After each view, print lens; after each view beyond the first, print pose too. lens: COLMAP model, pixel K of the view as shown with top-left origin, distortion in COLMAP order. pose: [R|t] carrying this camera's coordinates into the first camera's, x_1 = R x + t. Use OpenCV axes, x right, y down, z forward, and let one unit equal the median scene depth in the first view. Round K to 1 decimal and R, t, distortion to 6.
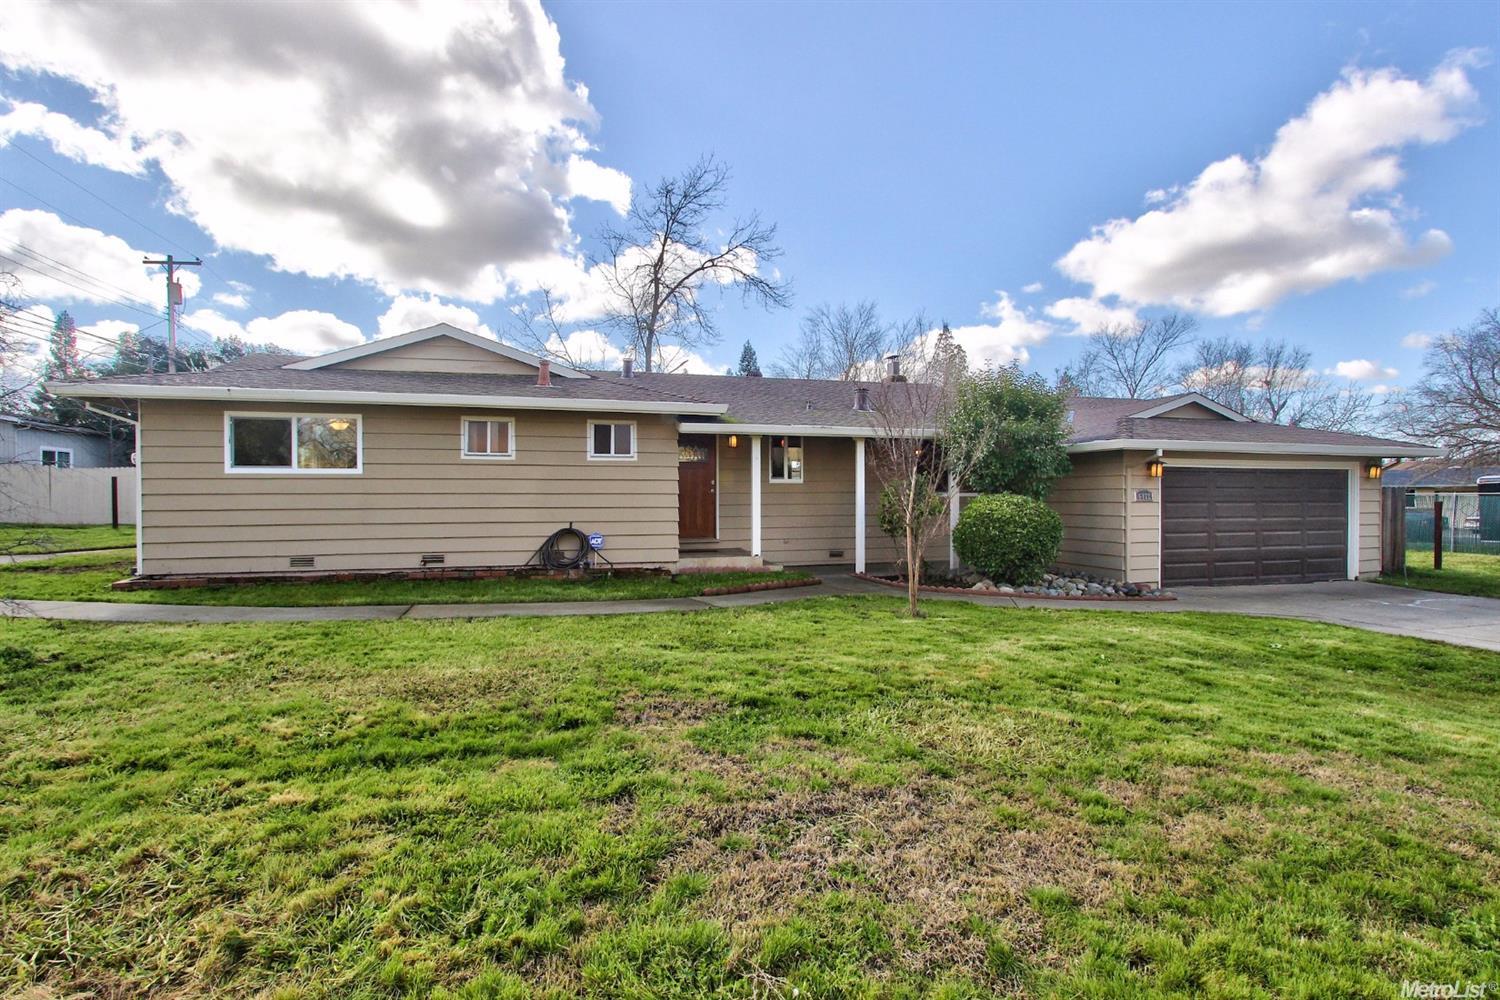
lens RADIAL K [[716.7, 0, 743.3], [0, 716.7, 491.4], [0, 0, 1]] dist [-0.018976, 0.002474]
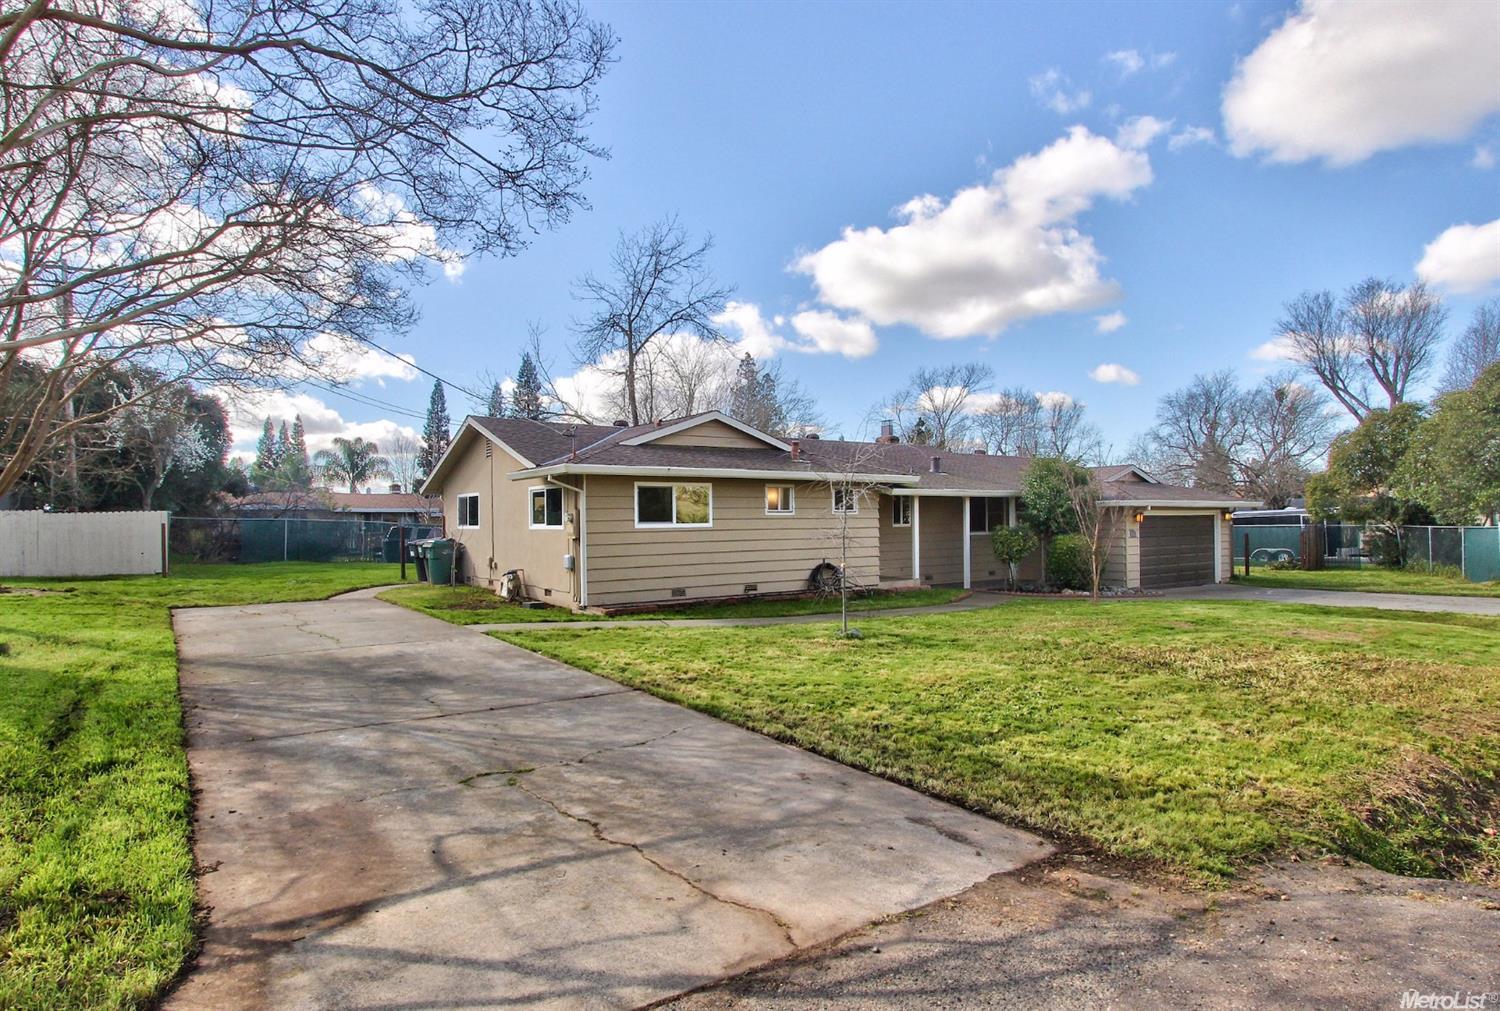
lens RADIAL K [[841.3, 0, 758.5], [0, 841.3, 509.2], [0, 0, 1]] dist [-0.000478, 0.000038]
pose [[0.933534, -0.003877, 0.358468, -0.918307], [0.009460, 0.999860, -0.013823, -0.031249], [-0.358364, 0.016295, 0.933440, -0.481666]]
